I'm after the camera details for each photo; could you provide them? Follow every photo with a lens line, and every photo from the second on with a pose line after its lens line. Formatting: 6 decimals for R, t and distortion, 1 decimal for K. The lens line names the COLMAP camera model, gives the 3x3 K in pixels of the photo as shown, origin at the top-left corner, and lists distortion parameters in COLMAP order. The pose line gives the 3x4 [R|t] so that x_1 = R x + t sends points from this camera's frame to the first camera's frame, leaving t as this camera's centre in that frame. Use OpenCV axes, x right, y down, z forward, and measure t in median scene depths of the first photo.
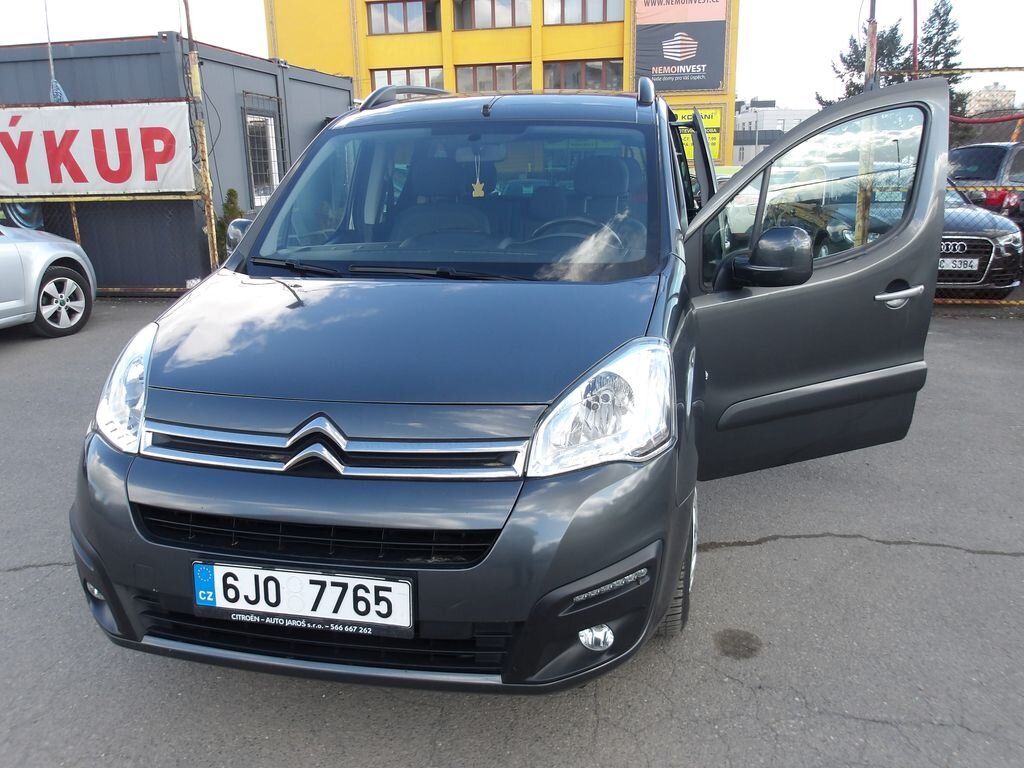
lens RADIAL K [[860.7, 0, 503.0], [0, 860.7, 382.4], [0, 0, 1]] dist [0.003215, 0.007046]
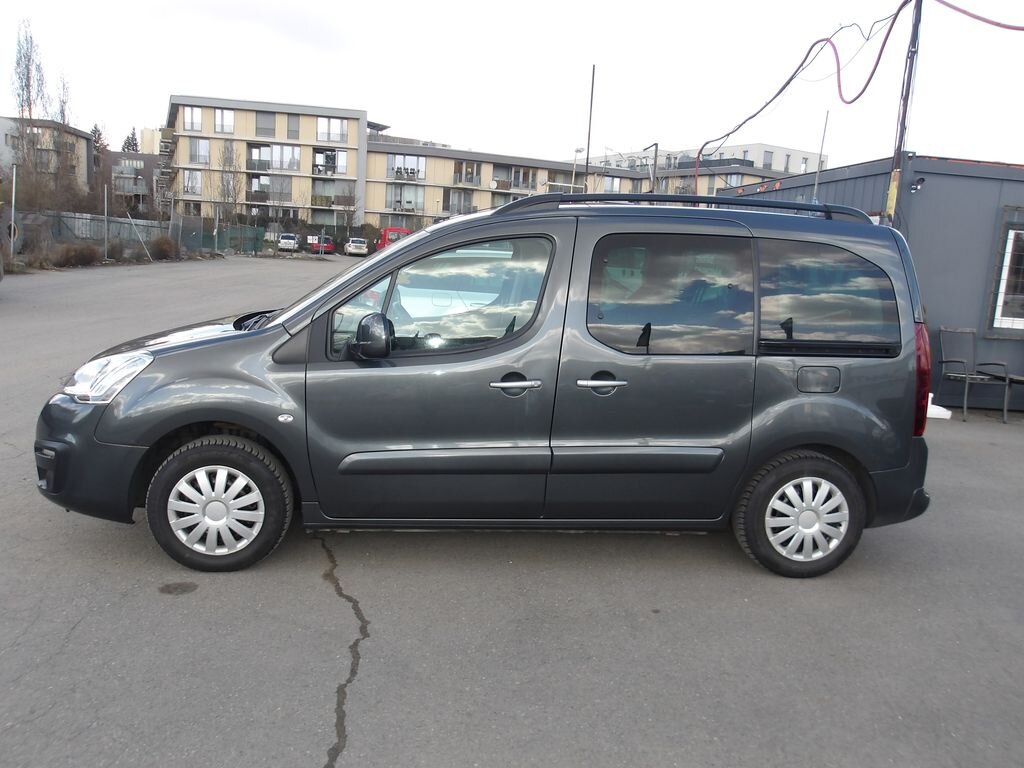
lens RADIAL K [[860.7, 0, 520.3], [0, 860.7, 387.9], [0, 0, 1]] dist [0.003215, 0.007046]
pose [[0.311562, 0.189305, -0.931178, 1.401763], [-0.299130, 0.949672, 0.092979, -0.251907], [0.901915, 0.249575, 0.352508, 0.766451]]
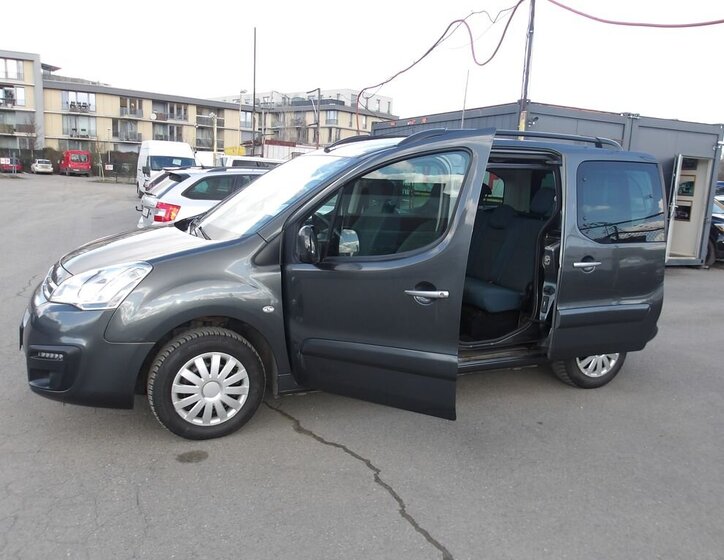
lens RADIAL K [[629.8, 0, 363.1], [0, 629.8, 275.9], [0, 0, 1]] dist [-0.000755, 0.011742]
pose [[0.584049, 0.173568, -0.792944, 1.148762], [-0.255874, 0.966435, 0.023077, -0.127487], [0.770334, 0.189415, 0.608857, 0.361674]]
